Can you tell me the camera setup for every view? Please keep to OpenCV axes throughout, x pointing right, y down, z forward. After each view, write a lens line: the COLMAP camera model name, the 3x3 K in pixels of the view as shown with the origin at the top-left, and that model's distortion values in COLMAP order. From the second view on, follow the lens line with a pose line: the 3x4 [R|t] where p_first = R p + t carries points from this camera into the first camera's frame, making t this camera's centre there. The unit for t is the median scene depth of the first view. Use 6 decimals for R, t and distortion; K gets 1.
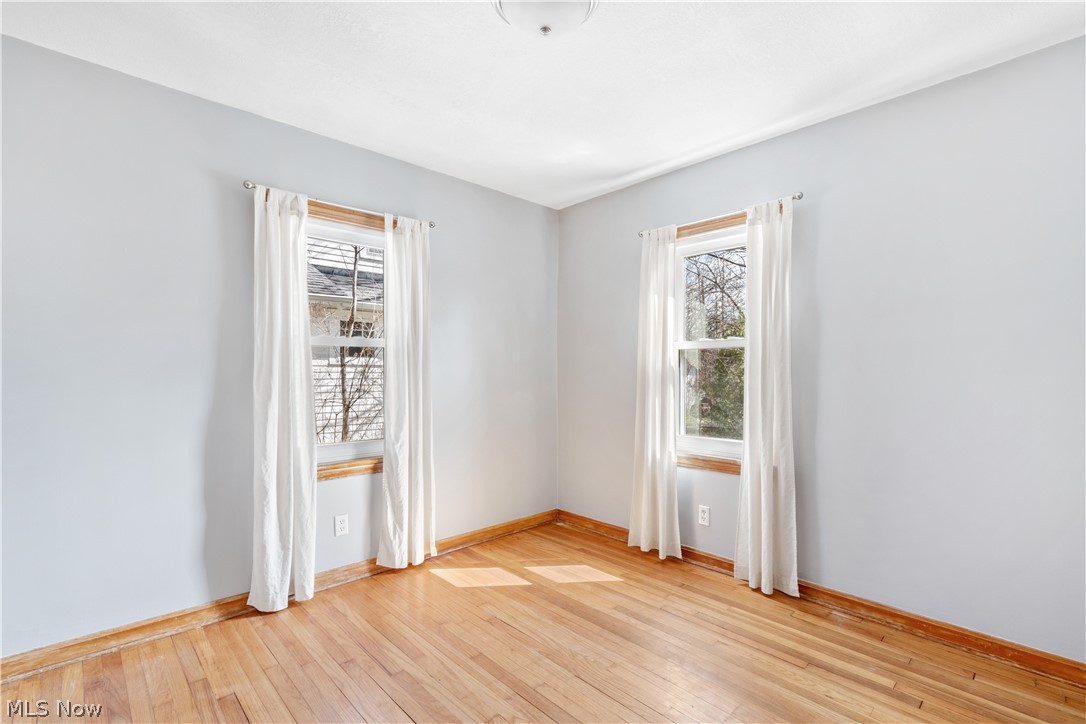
lens RADIAL K [[487.3, 0, 544.6], [0, 487.3, 364.7], [0, 0, 1]] dist [0.002253, -0.001450]
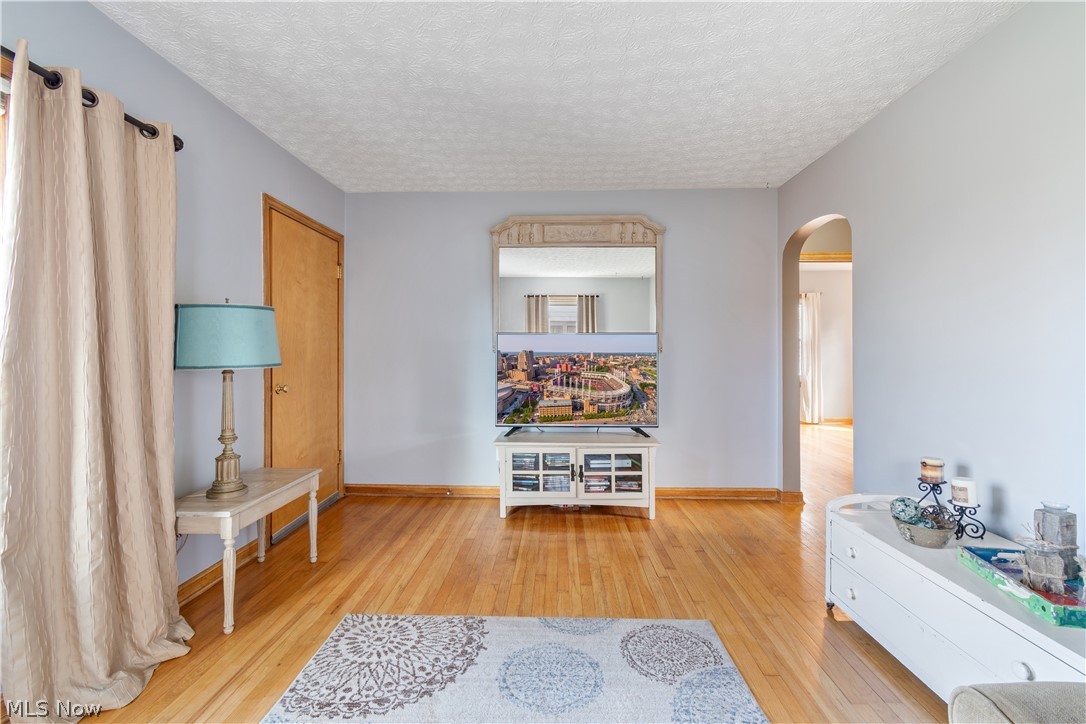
lens RADIAL K [[487.3, 0, 543.9], [0, 487.3, 357.8], [0, 0, 1]] dist [0.002253, -0.001450]
pose [[0.704474, 0.000599, -0.709730, 0.588131], [0.008214, 0.999926, 0.008997, 0.017509], [0.709682, -0.012168, 0.704417, -1.935213]]
